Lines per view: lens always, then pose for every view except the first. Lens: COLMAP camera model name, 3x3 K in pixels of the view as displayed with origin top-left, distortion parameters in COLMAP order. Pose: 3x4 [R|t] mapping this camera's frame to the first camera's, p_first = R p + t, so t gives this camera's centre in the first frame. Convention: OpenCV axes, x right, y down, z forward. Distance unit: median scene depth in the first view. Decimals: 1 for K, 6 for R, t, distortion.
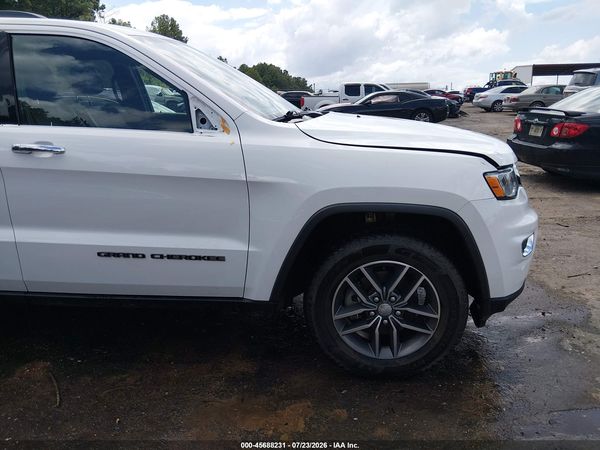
lens RADIAL K [[454.4, 0, 303.8], [0, 454.4, 220.7], [0, 0, 1]] dist [0.088045, -0.146153]
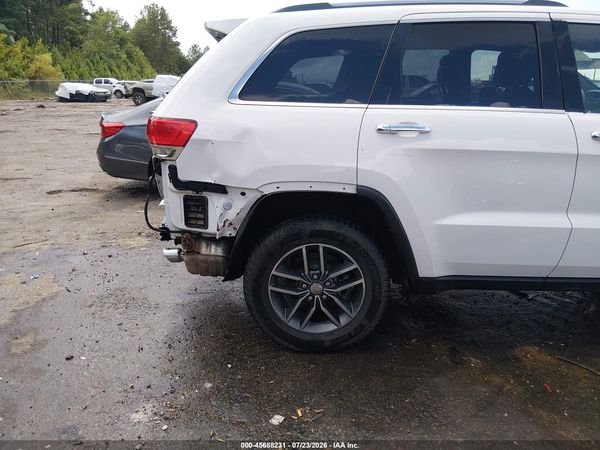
lens RADIAL K [[454.4, 0, 303.8], [0, 454.4, 220.7], [0, 0, 1]] dist [0.088045, -0.146153]
pose [[0.999459, -0.006330, 0.032282, -1.260992], [0.005755, 0.999824, 0.017878, 0.008458], [-0.032390, -0.017683, 0.999319, 0.000786]]
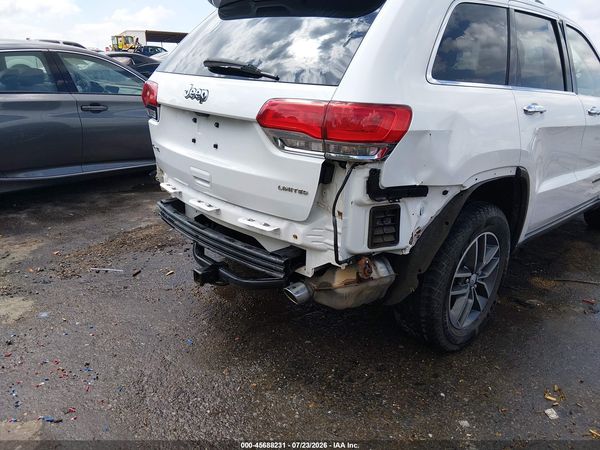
lens RADIAL K [[456.0, 0, 300.0], [0, 456.0, 225.0], [0, 0, 1]] dist [0.115581, -0.189728]
pose [[0.689785, -0.198911, 0.696155, -2.187767], [0.140994, 0.980017, 0.140315, -0.138213], [-0.710153, 0.001366, 0.704046, 0.627605]]
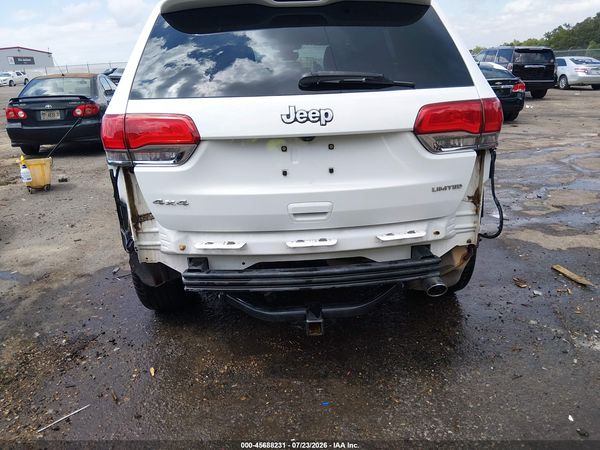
lens RADIAL K [[456.0, 0, 300.0], [0, 456.0, 225.0], [0, 0, 1]] dist [0.115581, -0.189728]
pose [[-0.104643, -0.299619, 0.948303, -2.427159], [0.293711, 0.901694, 0.317303, -0.380982], [-0.950149, 0.311731, -0.006355, 1.509479]]
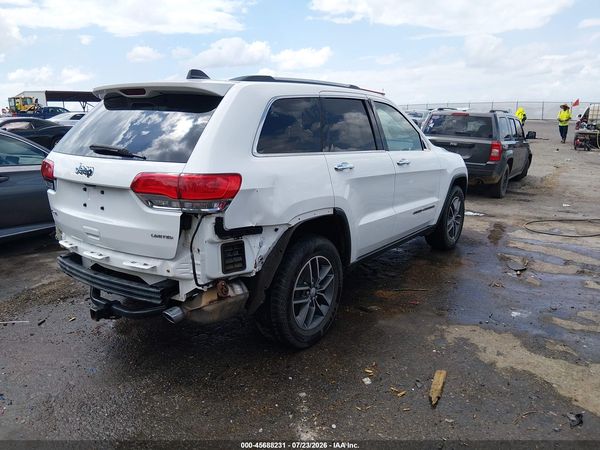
lens RADIAL K [[454.4, 0, 303.8], [0, 454.4, 220.7], [0, 0, 1]] dist [0.088045, -0.146153]
pose [[0.536617, -0.167183, 0.827098, -2.350675], [0.207609, 0.976205, 0.062627, -0.122120], [-0.817888, 0.138106, 0.558557, 0.292964]]
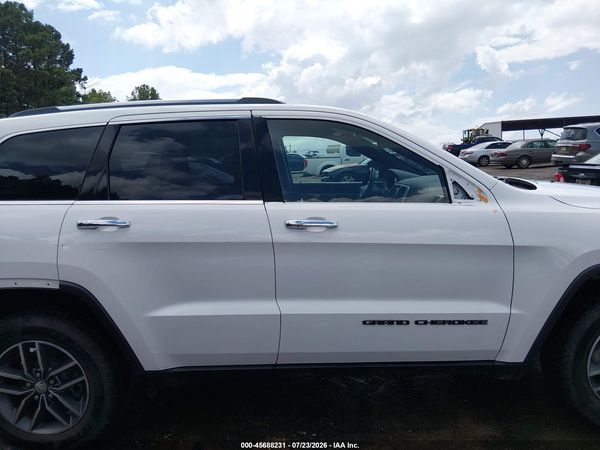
lens RADIAL K [[454.4, 0, 303.8], [0, 454.4, 220.7], [0, 0, 1]] dist [0.088045, -0.146153]
pose [[0.998040, -0.038482, 0.049348, -0.621245], [0.044359, 0.991273, -0.124141, -0.032508], [-0.044140, 0.126086, 0.991037, -0.039077]]
